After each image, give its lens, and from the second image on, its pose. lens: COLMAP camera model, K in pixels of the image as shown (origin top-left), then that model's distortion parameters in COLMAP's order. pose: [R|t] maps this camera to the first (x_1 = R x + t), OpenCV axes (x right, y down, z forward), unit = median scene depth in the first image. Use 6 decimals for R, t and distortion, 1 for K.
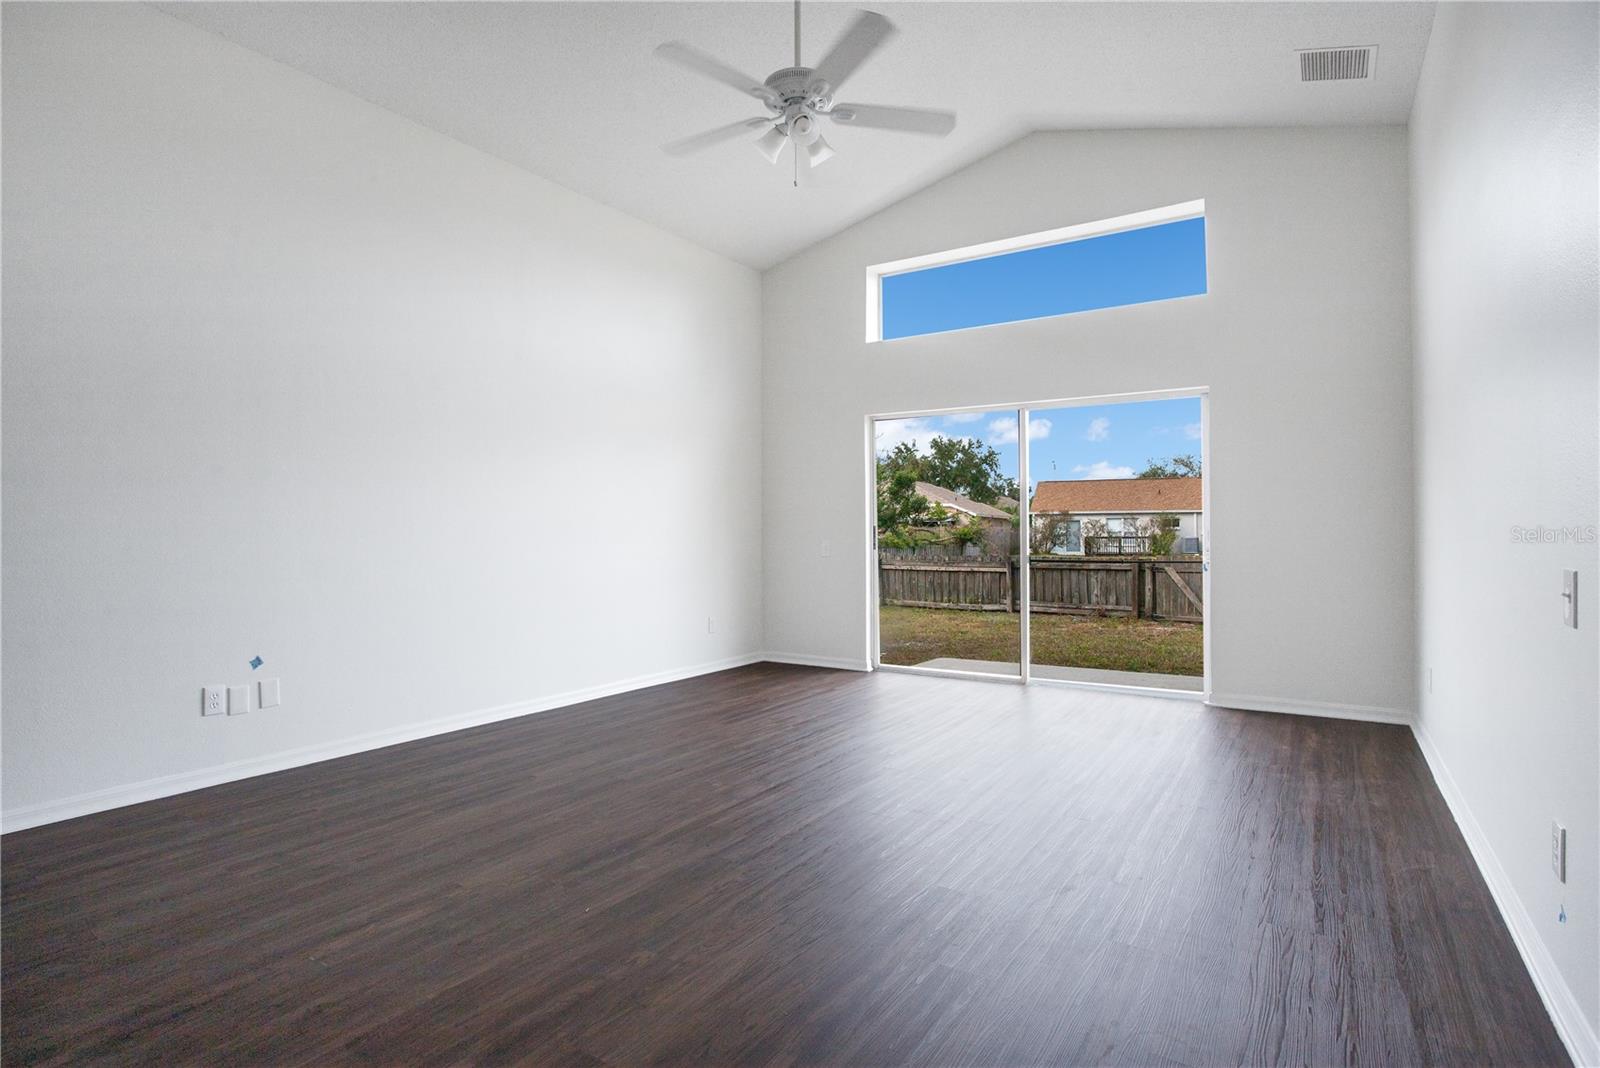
lens RADIAL K [[807.2, 0, 792.7], [0, 807.2, 516.8], [0, 0, 1]] dist [-0.025892, -0.000910]
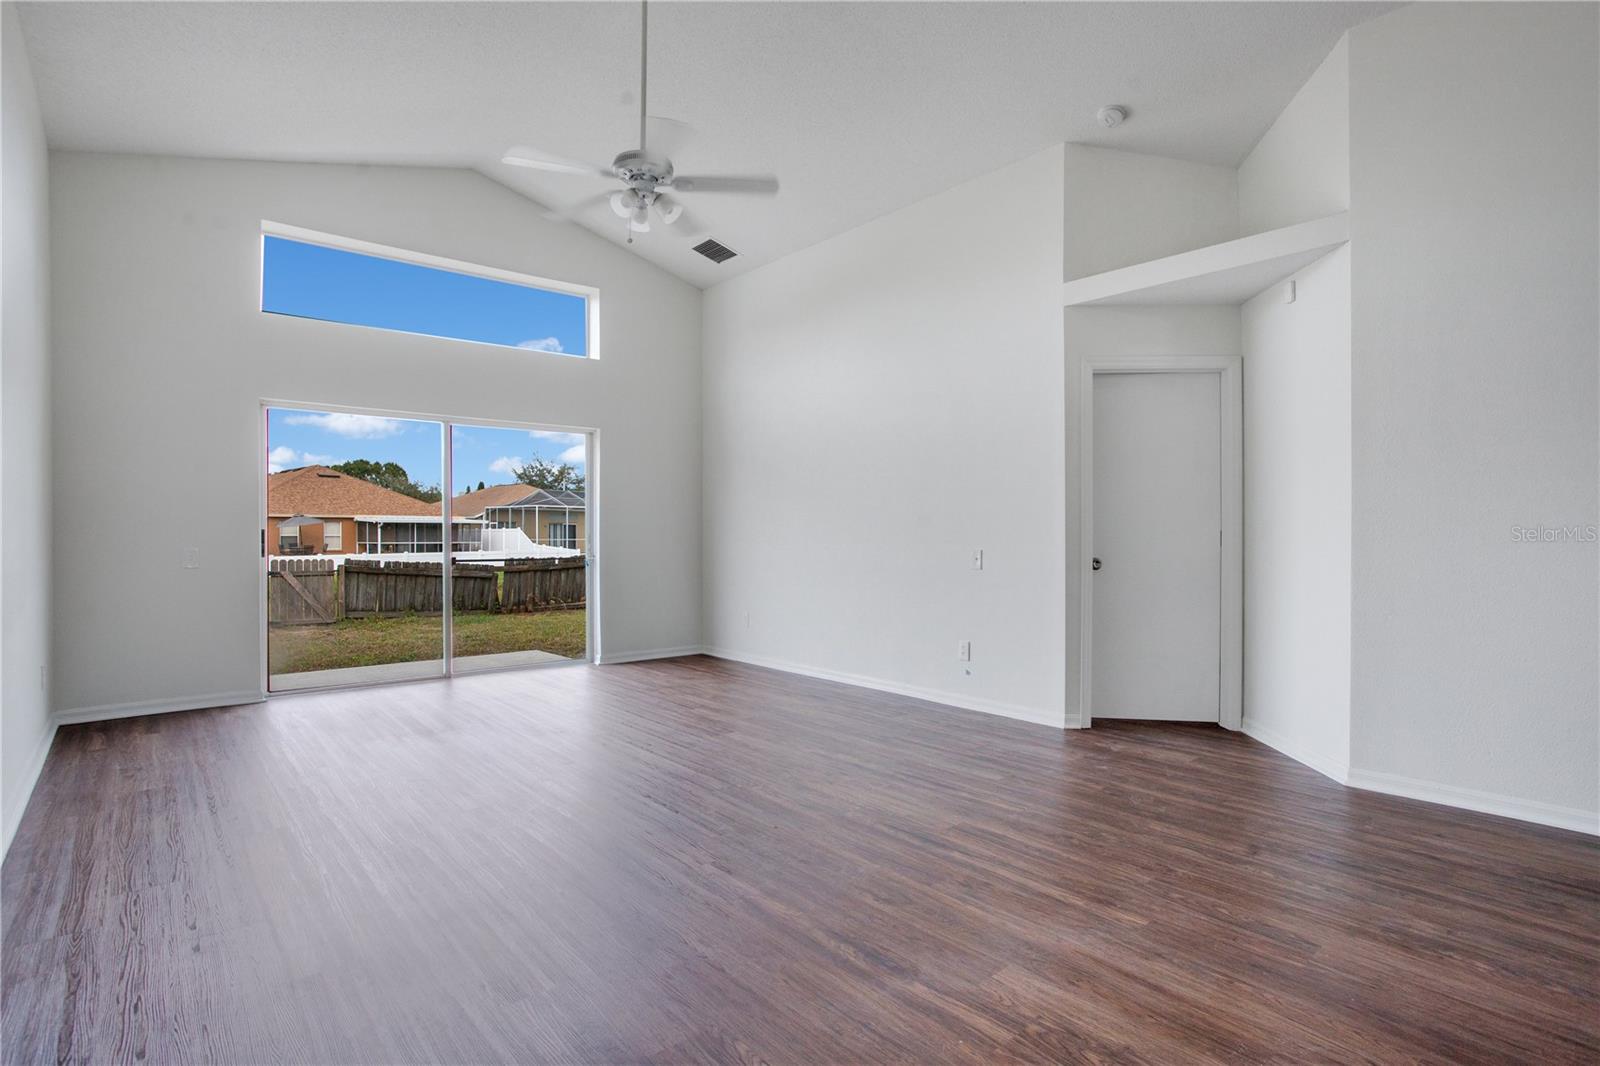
lens RADIAL K [[799.1, 0, 810.6], [0, 799.1, 540.5], [0, 0, 1]] dist [-0.055965, 0.009183]
pose [[0.270670, 0.000425, 0.962672, -0.857327], [-0.023456, 0.999706, 0.006153, 0.011501], [-0.962386, -0.024246, 0.270600, 0.352877]]
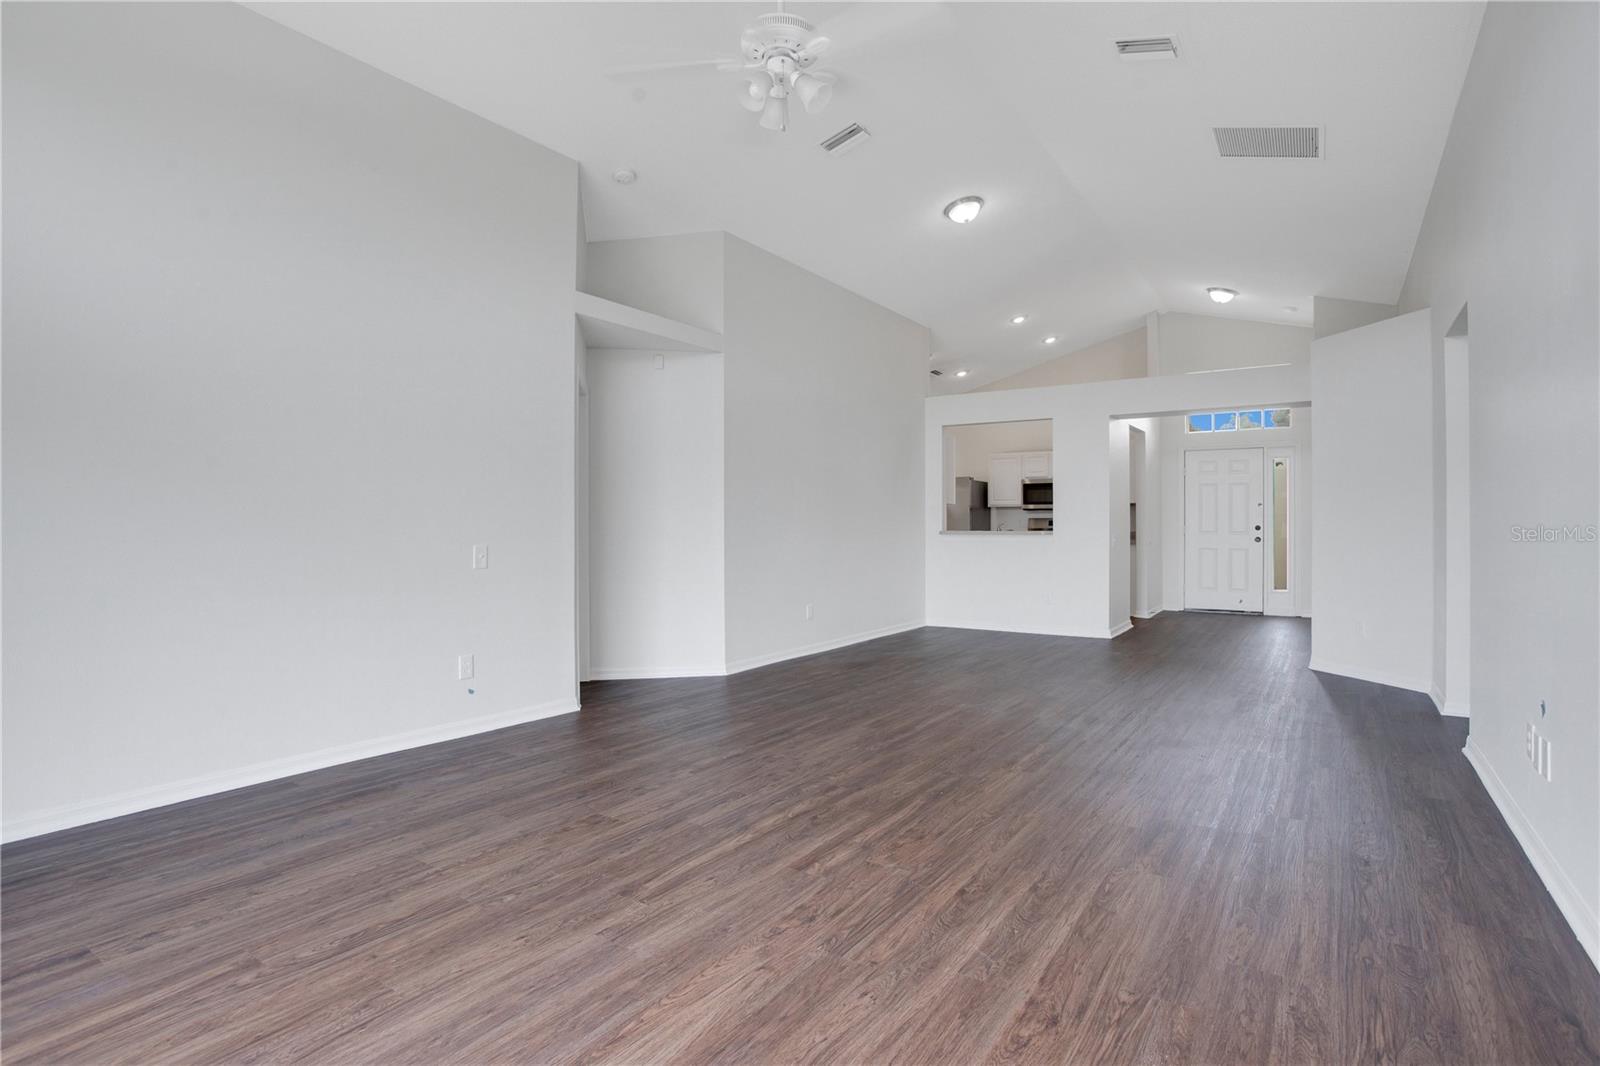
lens RADIAL K [[799.1, 0, 802.1], [0, 799.1, 533.5], [0, 0, 1]] dist [-0.055965, 0.009183]
pose [[-0.999976, 0.005166, 0.004629, -0.014542], [0.005096, 0.999875, -0.014970, 0.029982], [-0.004706, -0.014946, -0.999877, 1.517011]]
